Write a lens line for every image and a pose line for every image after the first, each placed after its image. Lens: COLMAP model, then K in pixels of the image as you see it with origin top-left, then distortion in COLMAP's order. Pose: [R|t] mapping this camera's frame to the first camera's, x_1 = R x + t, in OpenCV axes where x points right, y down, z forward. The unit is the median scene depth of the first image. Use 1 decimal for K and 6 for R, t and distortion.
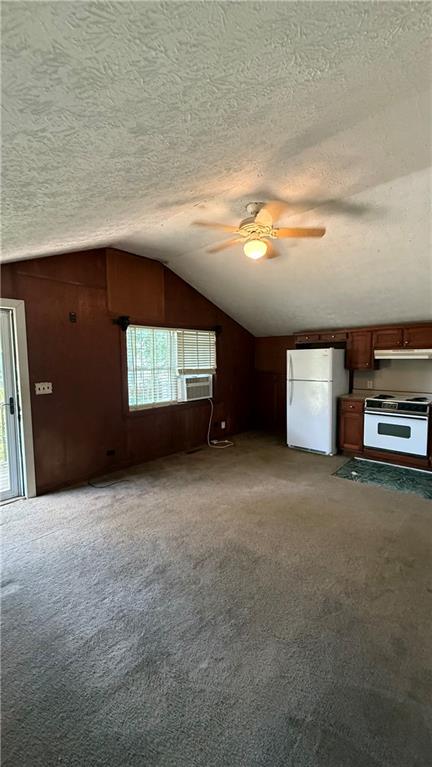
lens RADIAL K [[306.5, 0, 218.6], [0, 306.5, 383.1], [0, 0, 1]] dist [0.001670, 0.000141]
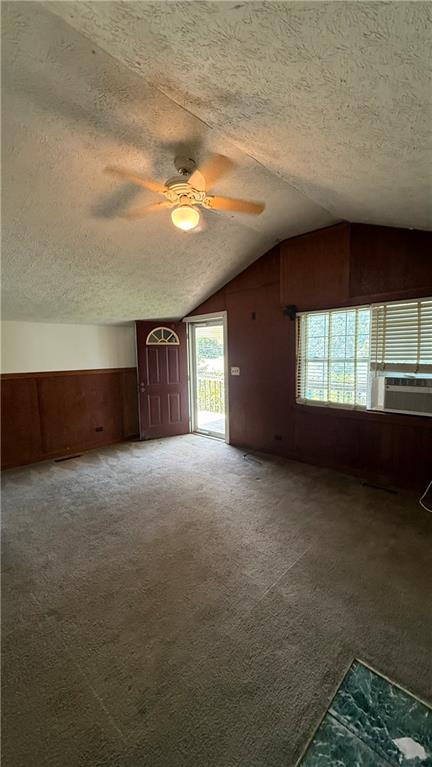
lens RADIAL K [[306.5, 0, 219.0], [0, 306.5, 382.7], [0, 0, 1]] dist [0.001670, 0.000141]
pose [[-0.023817, 0.108817, -0.993776, 0.648225], [-0.060298, 0.992092, 0.110078, -0.062742], [0.997896, 0.062544, -0.017067, 0.748619]]
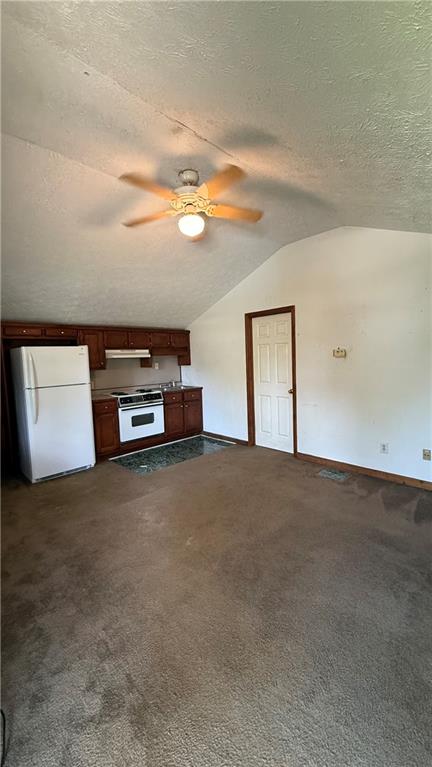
lens RADIAL K [[306.5, 0, 215.0], [0, 306.5, 381.1], [0, 0, 1]] dist [0.001670, 0.000141]
pose [[0.068021, -0.068145, 0.995354, -0.519690], [0.108078, 0.992297, 0.060549, -0.027581], [-0.991813, 0.103457, 0.074862, 0.607636]]
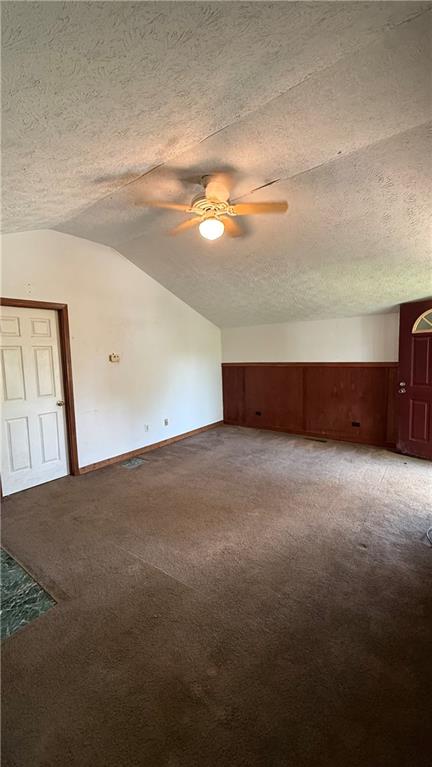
lens RADIAL K [[306.5, 0, 214.6], [0, 306.5, 384.3], [0, 0, 1]] dist [0.001670, 0.000141]
pose [[-0.995527, 0.052287, -0.078685, 0.130488], [0.037140, 0.982422, 0.182940, -0.100806], [0.086868, 0.179199, -0.979970, 1.305059]]
